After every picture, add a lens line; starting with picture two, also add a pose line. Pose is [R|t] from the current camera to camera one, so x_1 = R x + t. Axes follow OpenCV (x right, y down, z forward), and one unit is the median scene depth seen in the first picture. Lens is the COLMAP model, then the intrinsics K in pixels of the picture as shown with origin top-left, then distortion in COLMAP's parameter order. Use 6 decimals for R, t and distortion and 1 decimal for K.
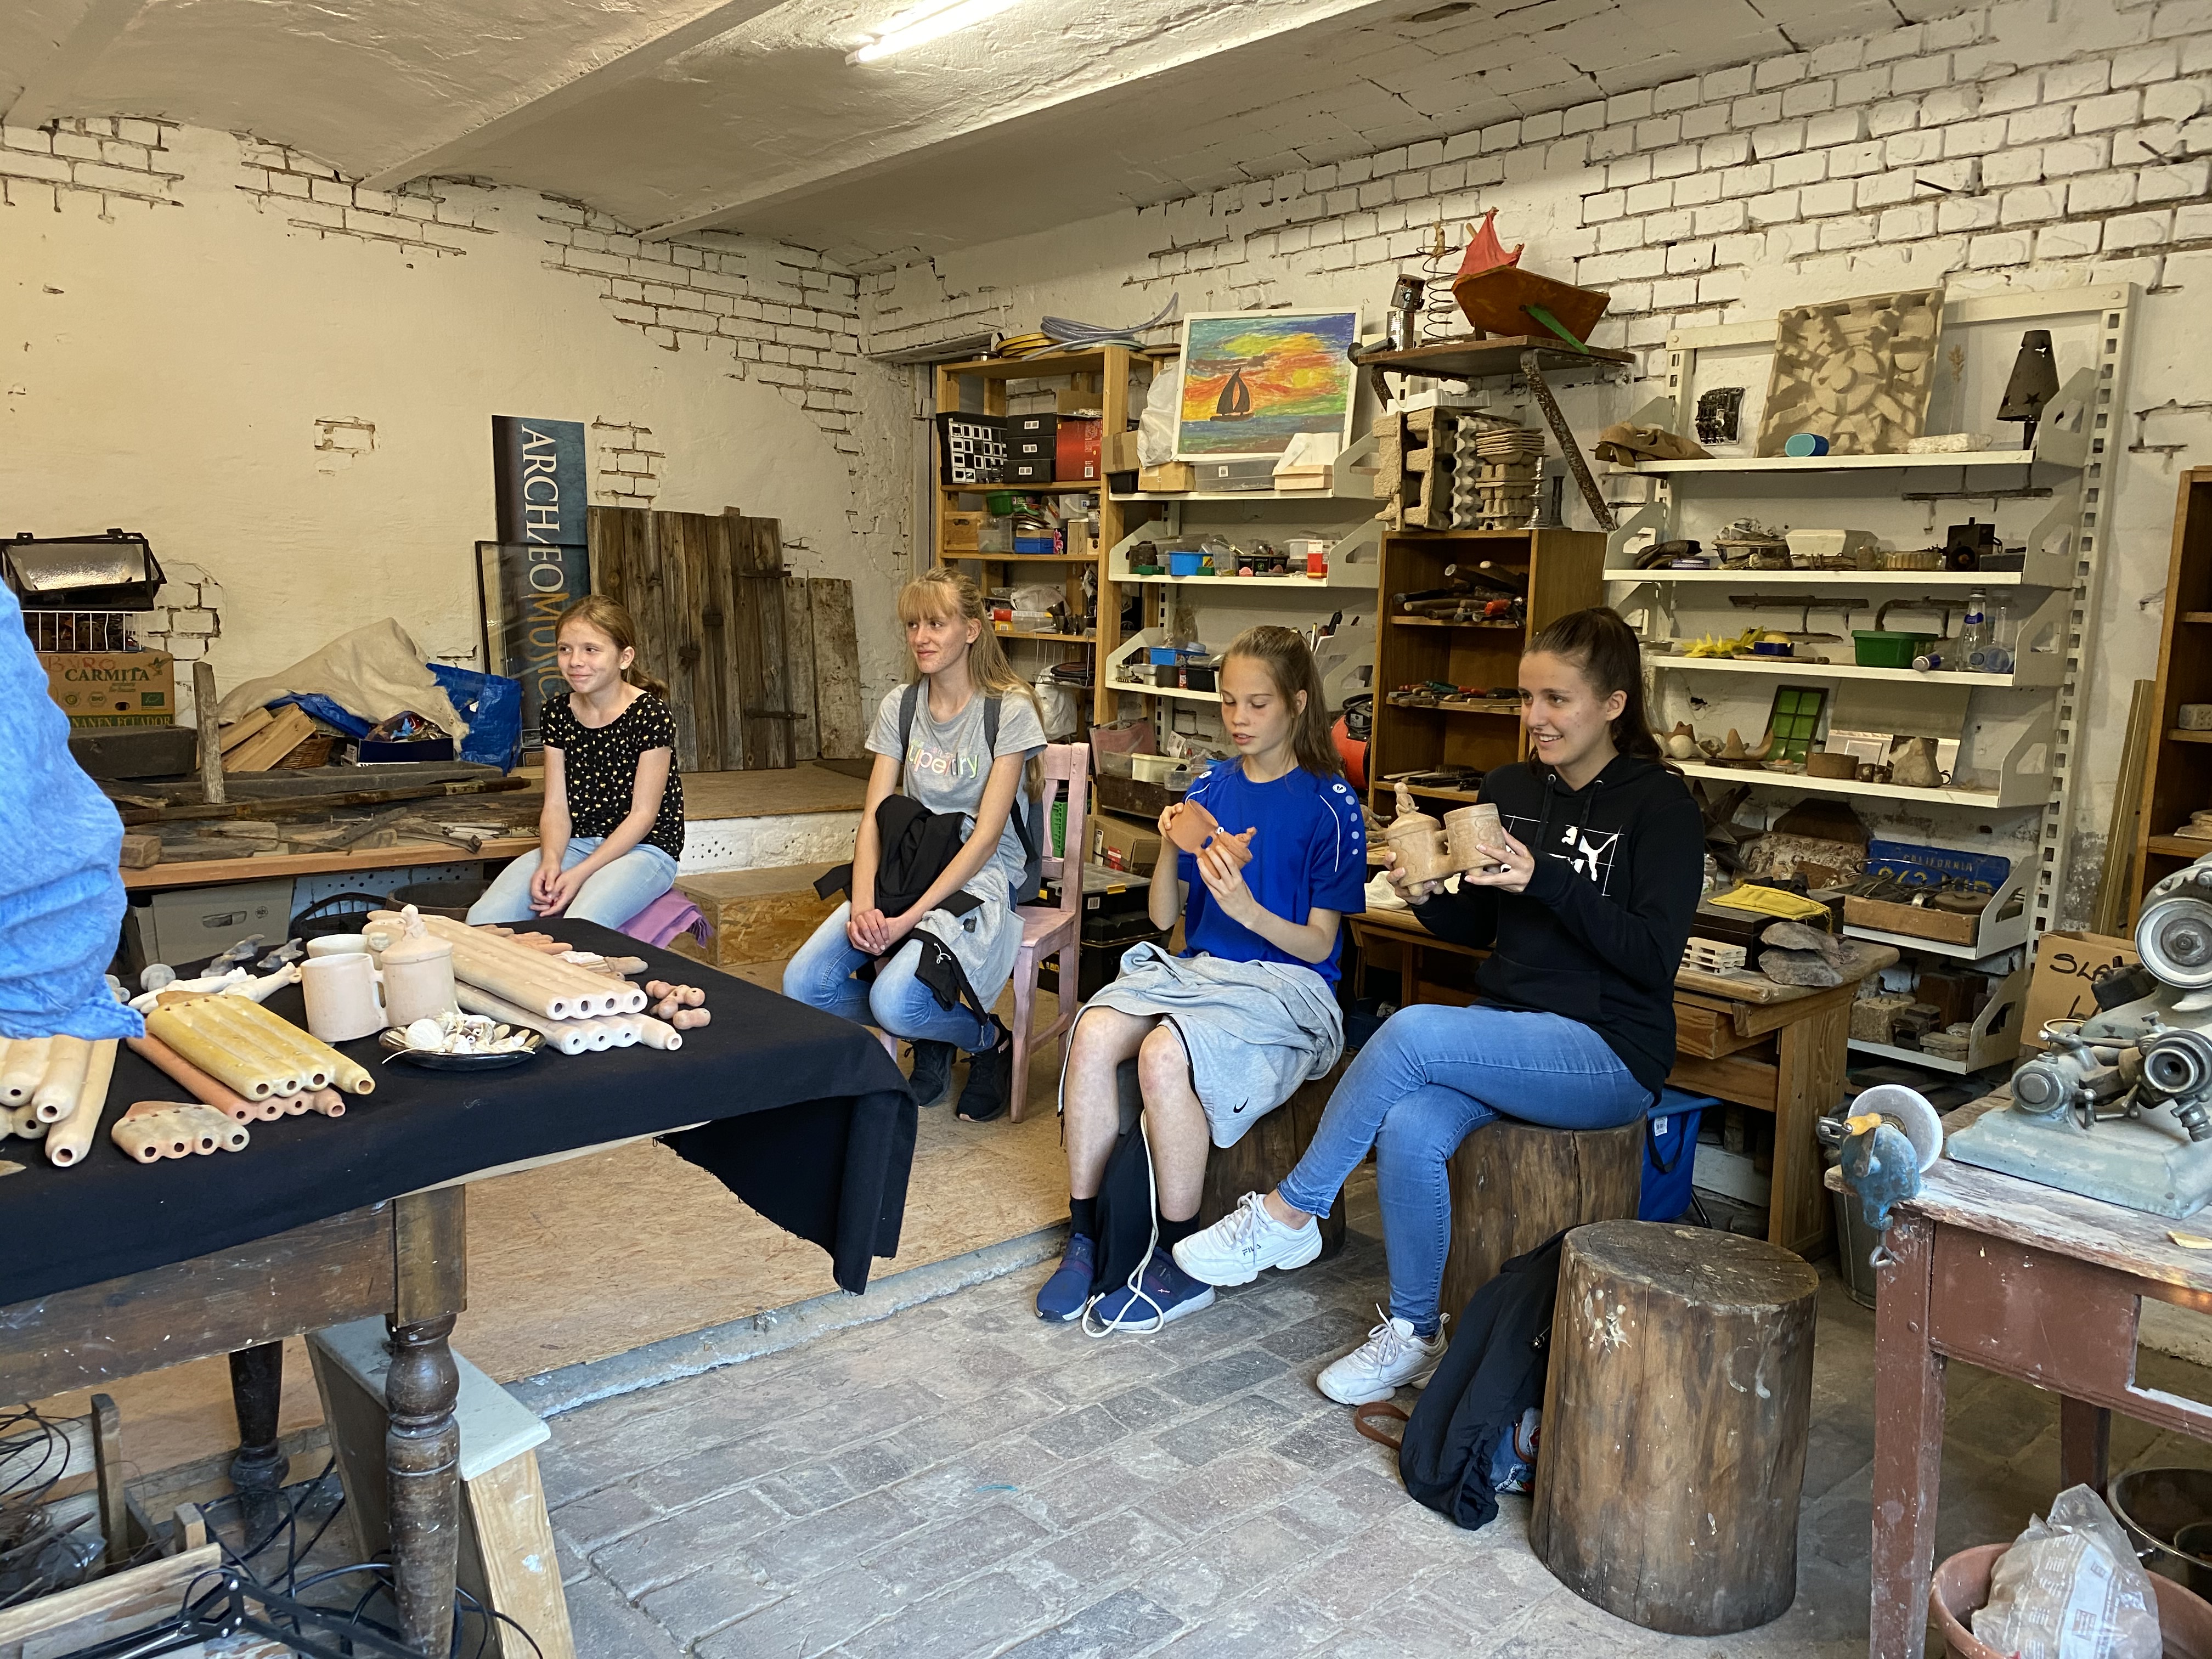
lens RADIAL K [[1685.3, 0, 1107.3], [0, 1685.3, 824.8], [0, 0, 1]] dist [0.016357, -0.018635]
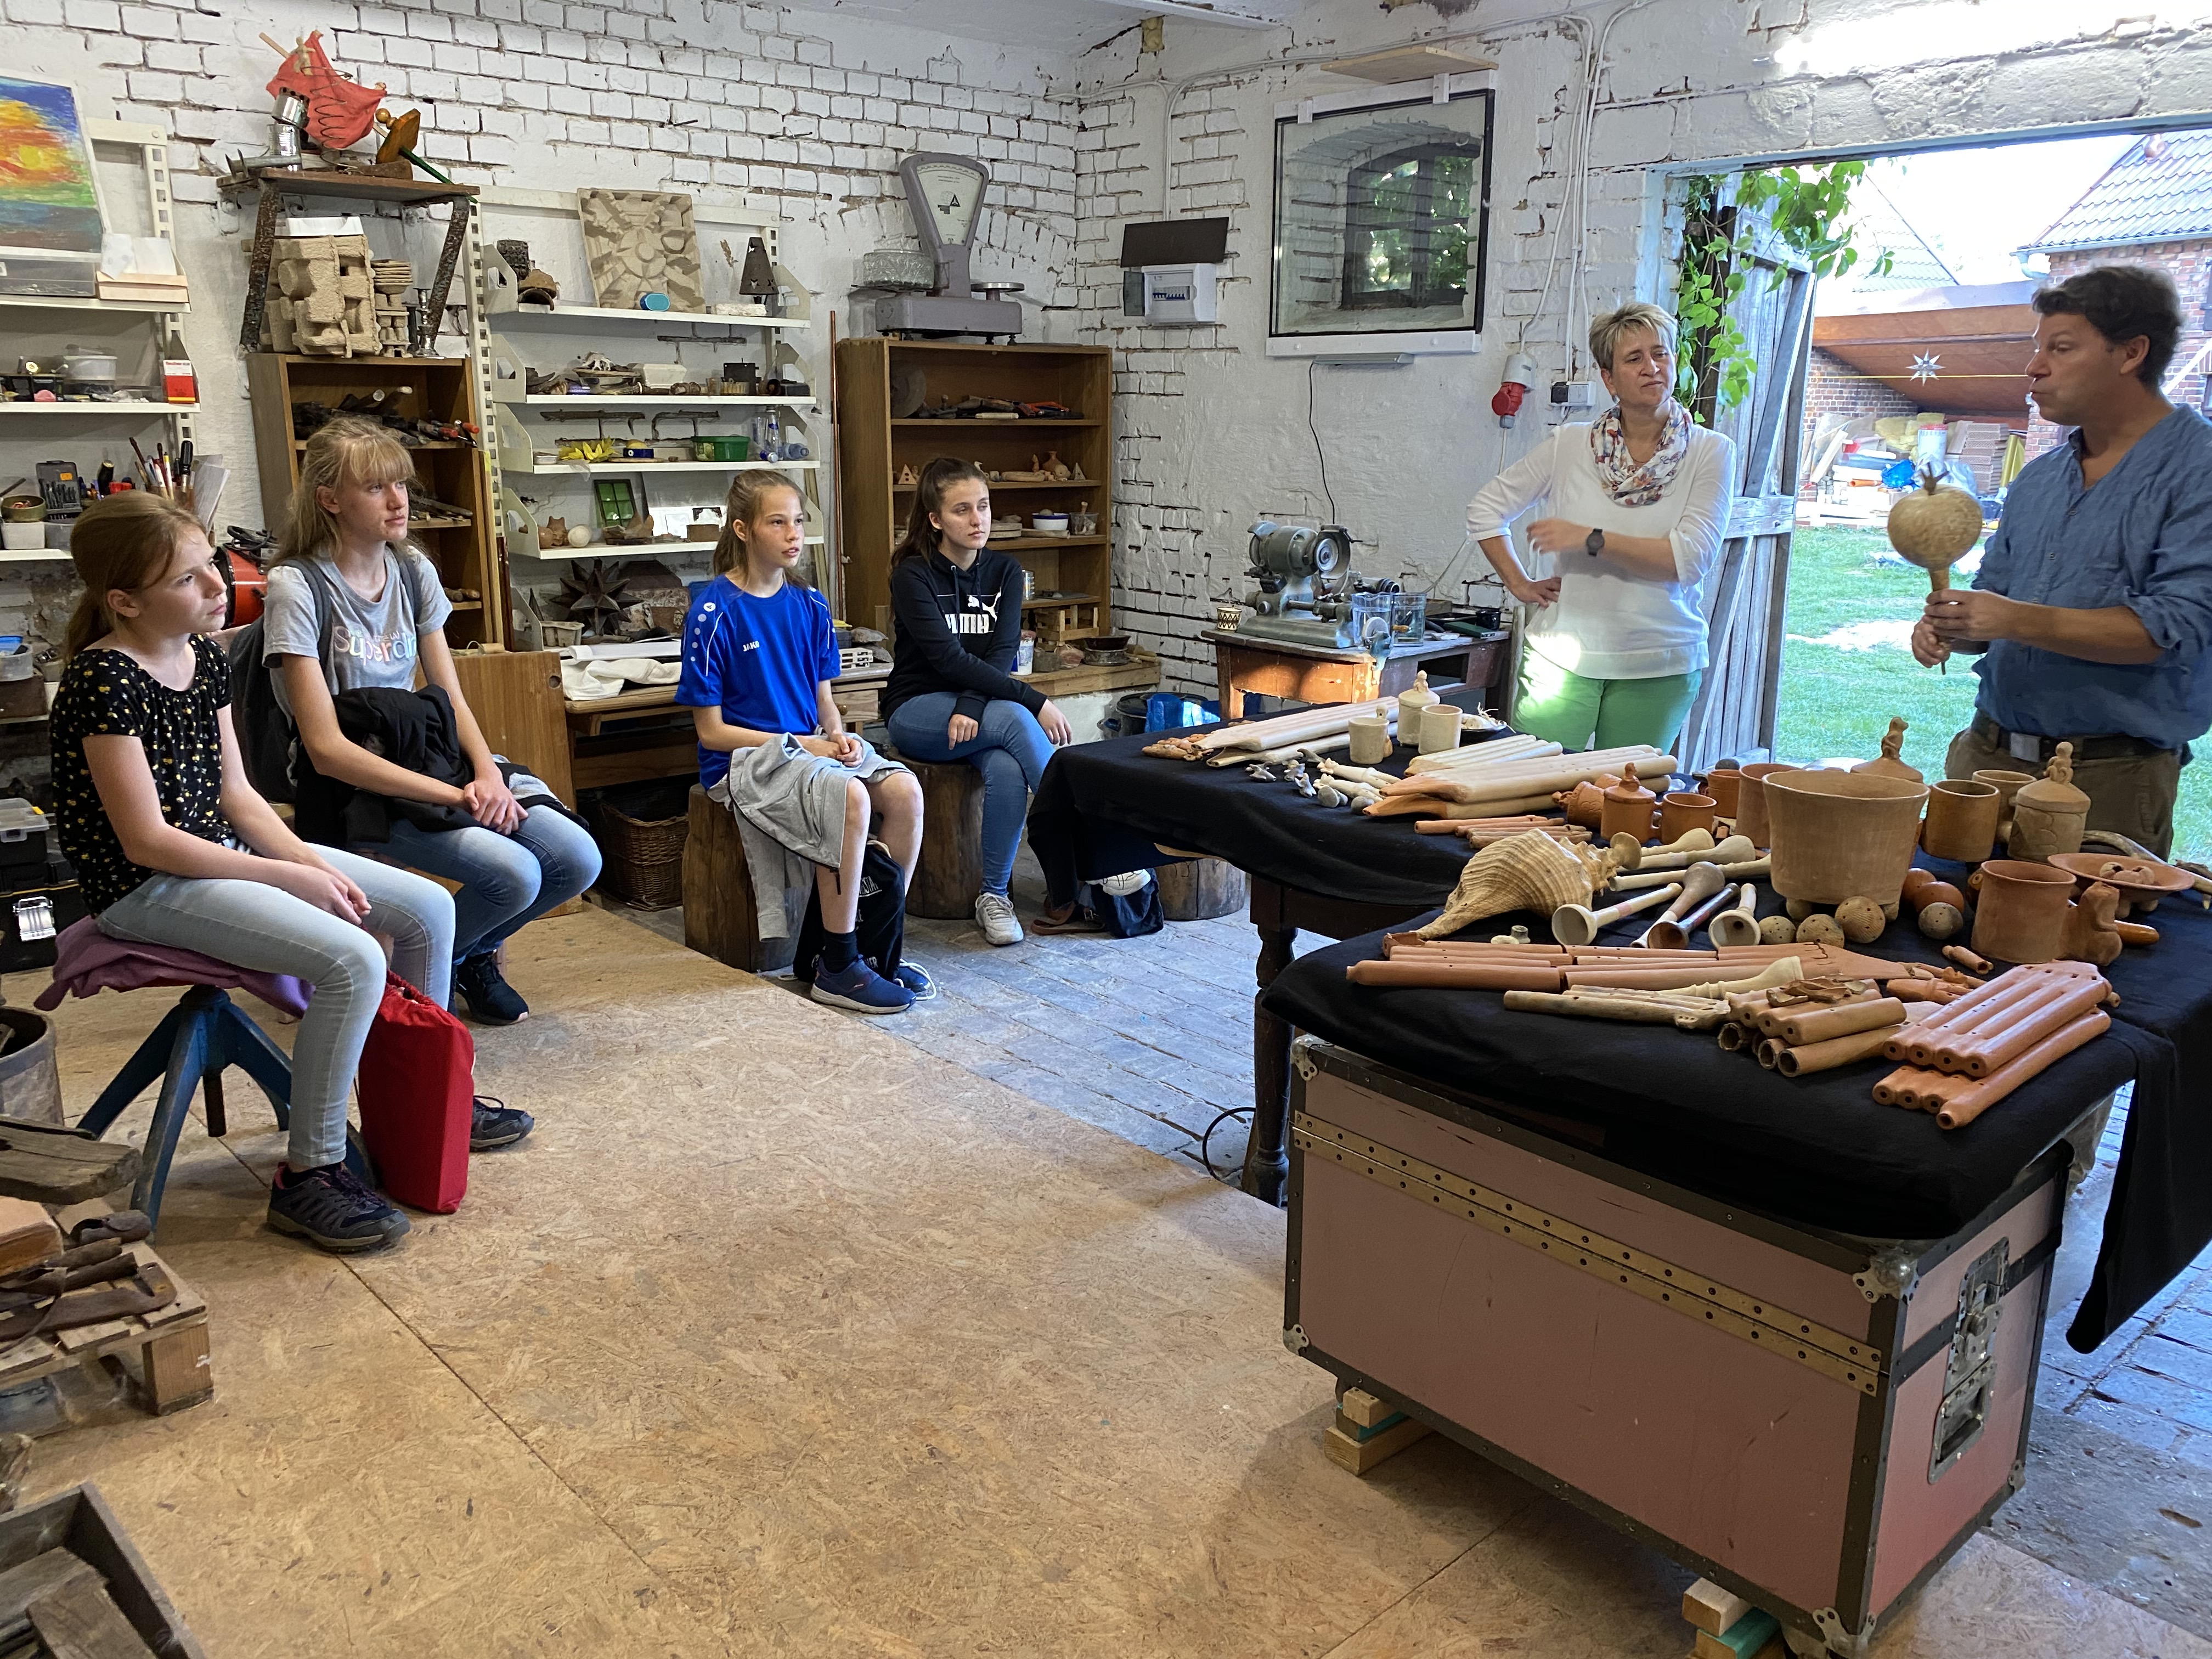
lens RADIAL K [[1685.3, 0, 1105.9], [0, 1685.3, 830.7], [0, 0, 1]] dist [0.016357, -0.018635]
pose [[-0.012997, -0.273727, 0.961719, -1.014272], [0.130708, 0.953083, 0.273036, -0.139418], [-0.991336, 0.129253, 0.023391, 0.650449]]
